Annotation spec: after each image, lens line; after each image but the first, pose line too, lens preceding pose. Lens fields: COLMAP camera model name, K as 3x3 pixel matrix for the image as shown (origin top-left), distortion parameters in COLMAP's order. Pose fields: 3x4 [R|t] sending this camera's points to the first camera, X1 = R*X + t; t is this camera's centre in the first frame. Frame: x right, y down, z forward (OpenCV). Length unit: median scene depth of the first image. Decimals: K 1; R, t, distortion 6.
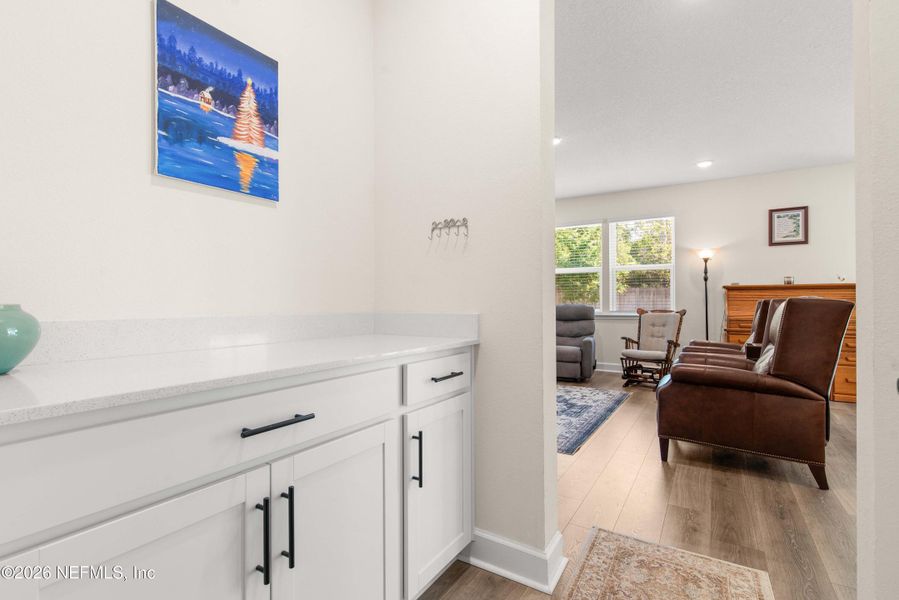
lens RADIAL K [[413.9, 0, 446.2], [0, 413.9, 307.8], [0, 0, 1]] dist [-0.000419, 0.000126]
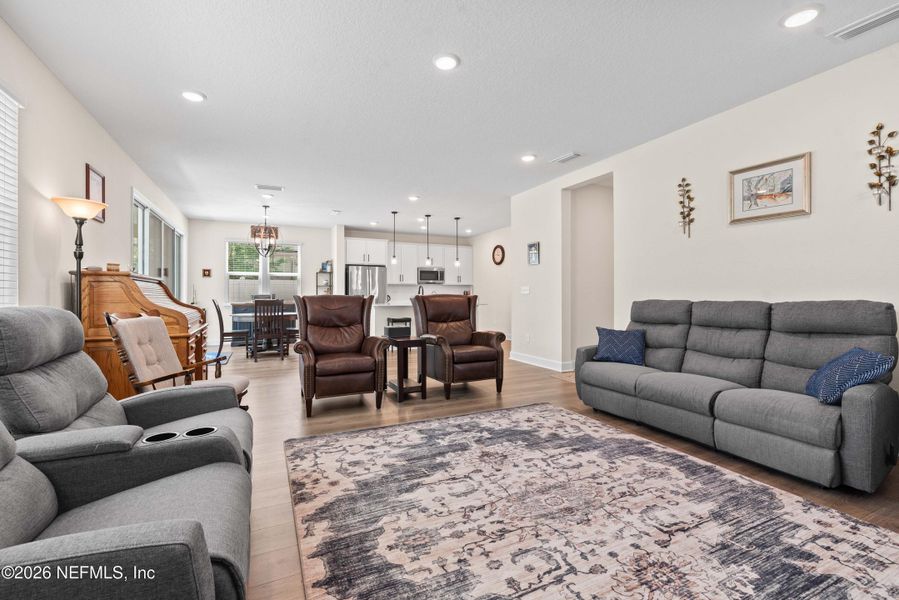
lens RADIAL K [[385.9, 0, 443.5], [0, 385.9, 292.5], [0, 0, 1]] dist [-0.000651, 0.000246]
pose [[-0.844994, 0.007339, 0.534726, -0.062159], [0.005846, 0.999973, -0.004486, -0.015289], [-0.534744, -0.000665, -0.845014, 1.219679]]
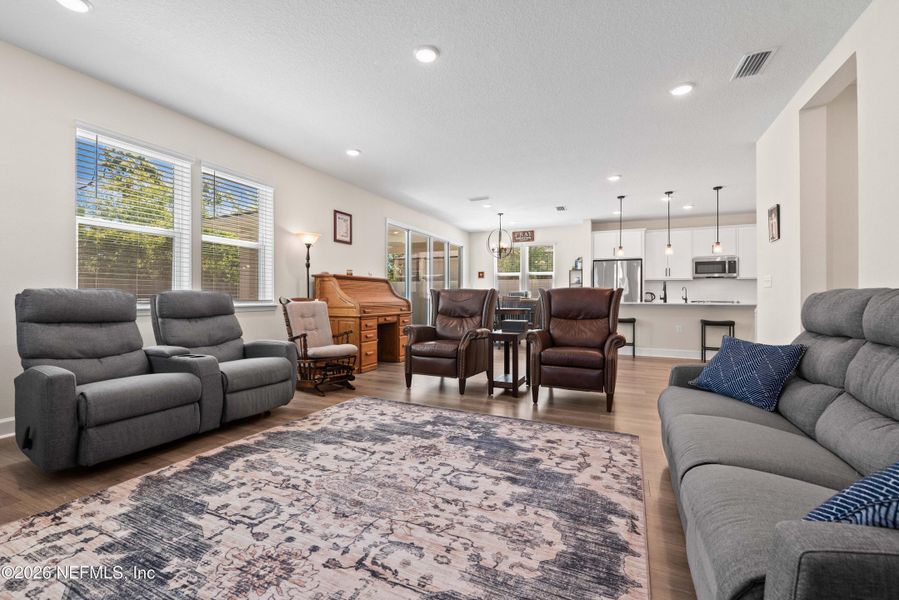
lens RADIAL K [[385.9, 0, 446.4], [0, 385.9, 294.4], [0, 0, 1]] dist [-0.000651, 0.000246]
pose [[-0.132574, 0.006859, 0.991149, -0.308765], [0.001388, 0.999976, -0.006735, 0.003632], [-0.991172, 0.000483, -0.132581, 0.832110]]
